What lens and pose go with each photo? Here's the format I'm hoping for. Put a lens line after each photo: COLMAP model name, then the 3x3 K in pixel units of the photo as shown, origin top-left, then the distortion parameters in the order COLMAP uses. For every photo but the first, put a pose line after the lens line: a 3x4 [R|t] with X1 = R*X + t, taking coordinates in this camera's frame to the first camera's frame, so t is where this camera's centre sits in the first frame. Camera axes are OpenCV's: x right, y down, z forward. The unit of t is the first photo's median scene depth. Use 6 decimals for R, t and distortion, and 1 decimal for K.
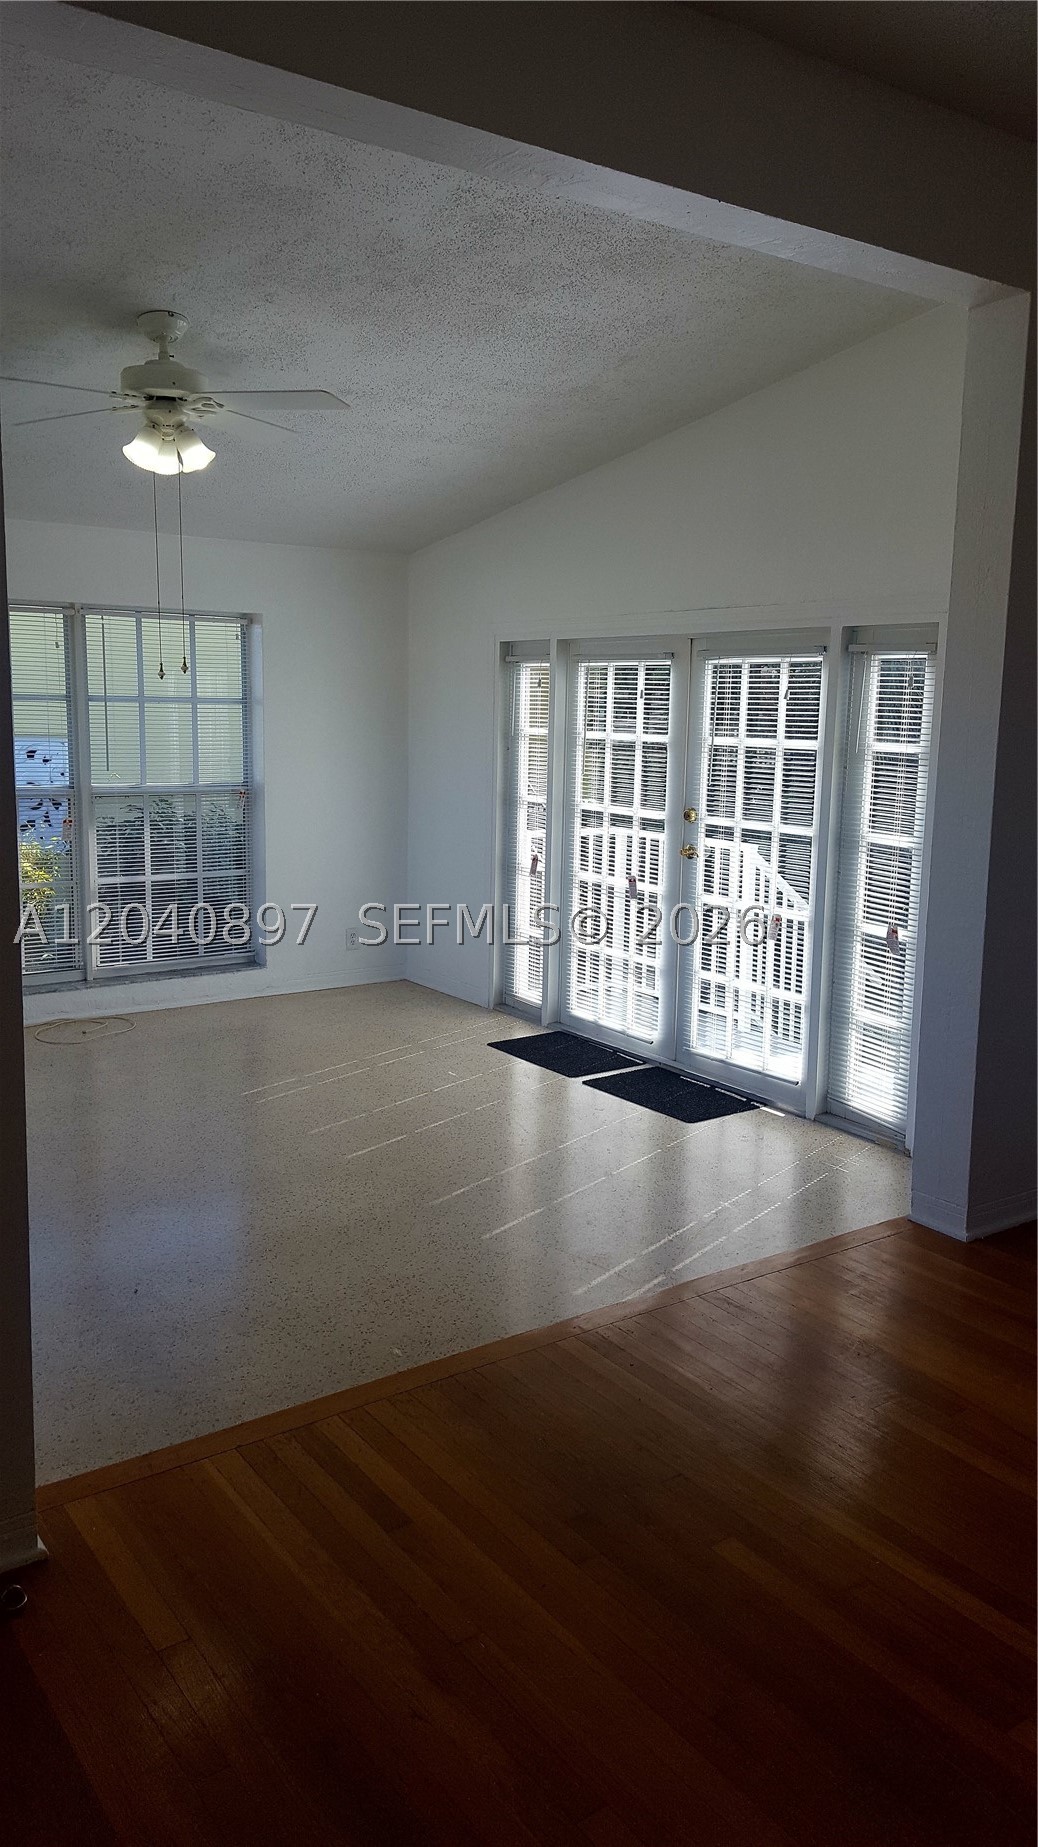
lens RADIAL K [[1342.8, 0, 508.6], [0, 1342.8, 907.3], [0, 0, 1]] dist [0.111045, -0.003163]
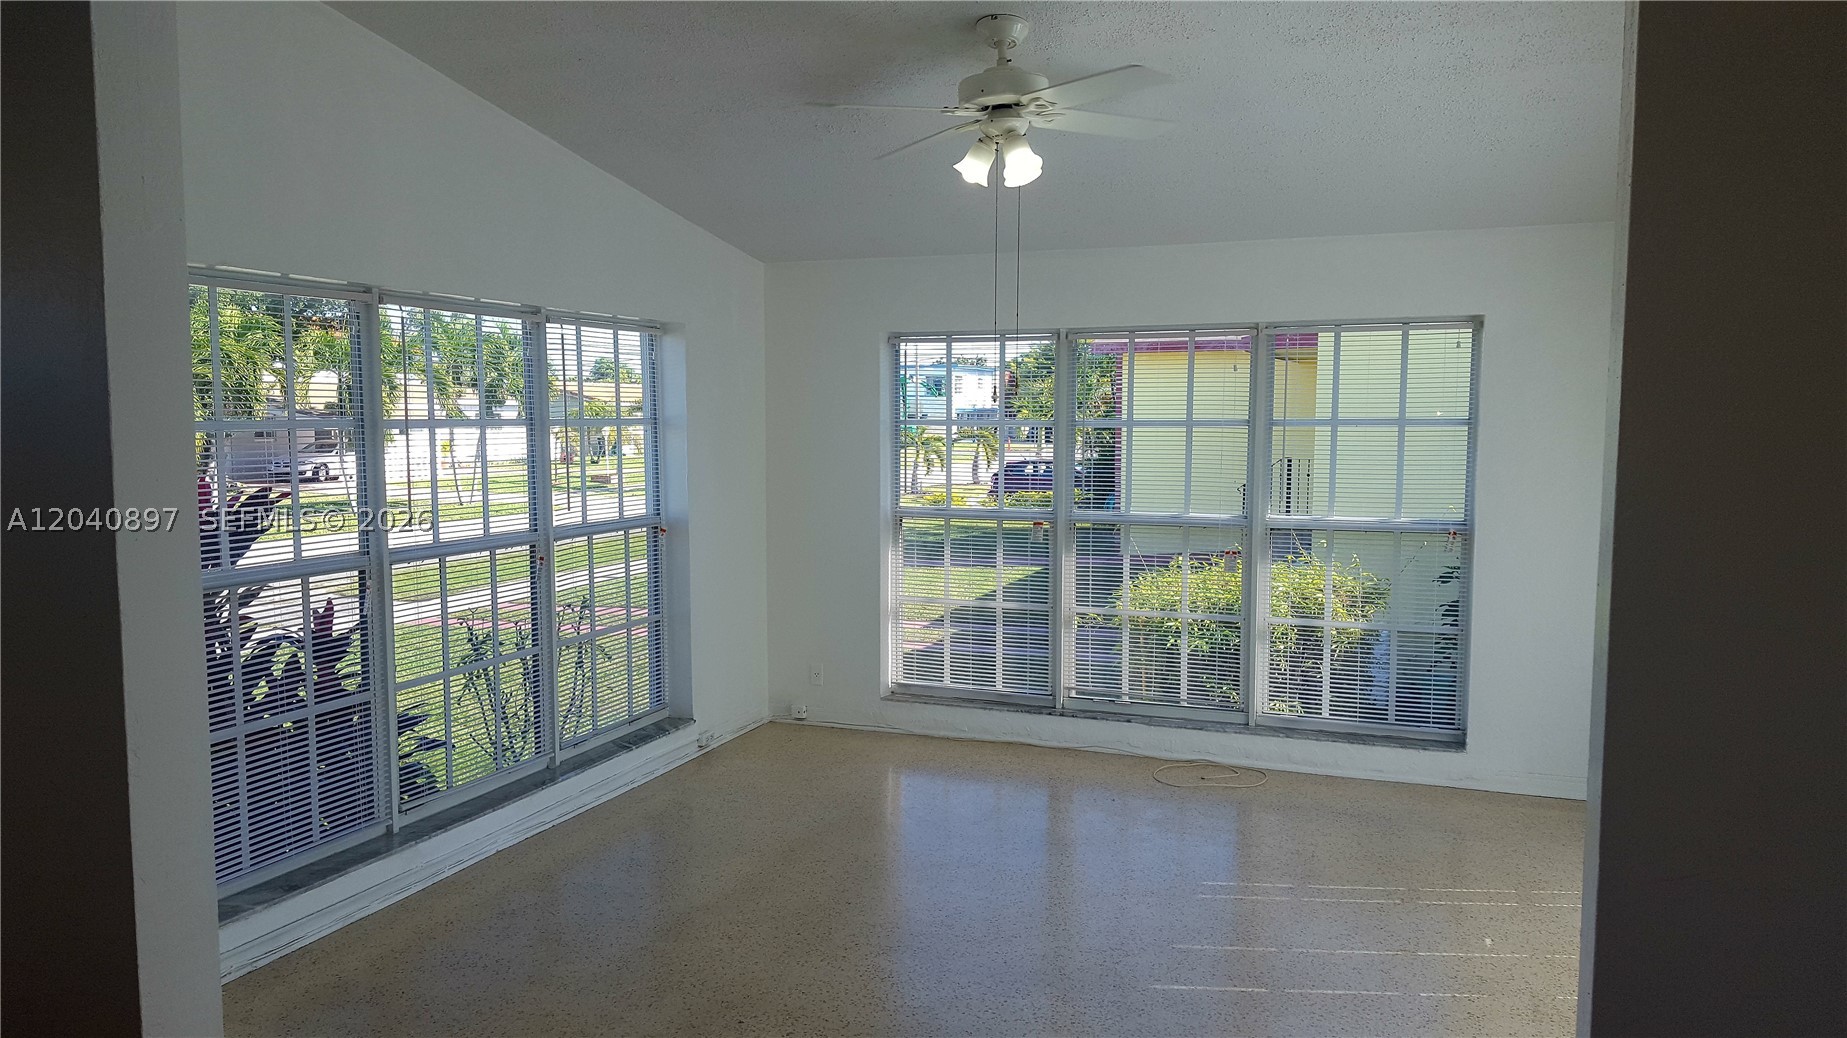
lens RADIAL K [[1342.8, 0, 920.9], [0, 1342.8, 534.9], [0, 0, 1]] dist [0.111045, -0.003163]
pose [[0.566059, 0.058358, -0.822296, 0.367882], [-0.120421, 0.992645, -0.012448, -0.042533], [0.815522, 0.106068, 0.568924, 0.329110]]
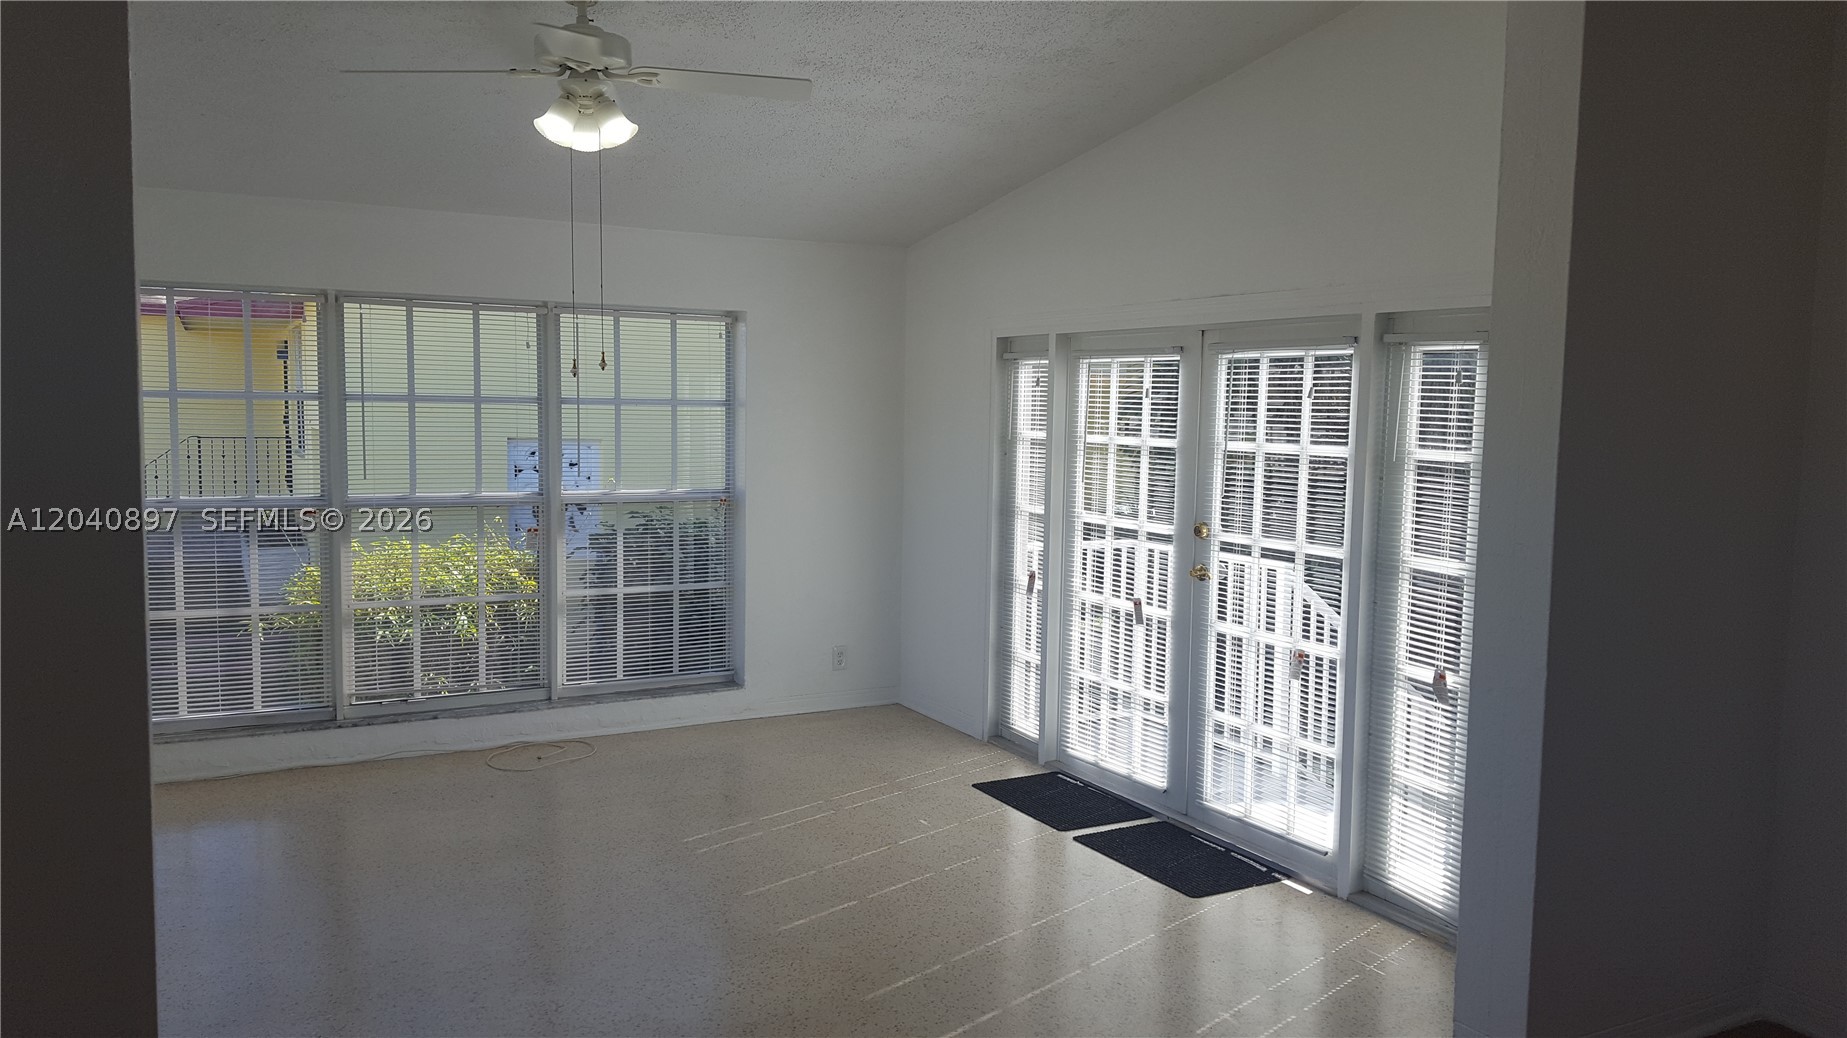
lens RADIAL K [[1341.7, 0, 912.0], [0, 1341.7, 529.1], [0, 0, 1]] dist [0.079820, -0.013913]
pose [[0.993092, 0.010375, -0.116881, 0.051010], [-0.017436, 0.998073, -0.059554, -0.014444], [0.116038, 0.061180, 0.991359, 0.116986]]
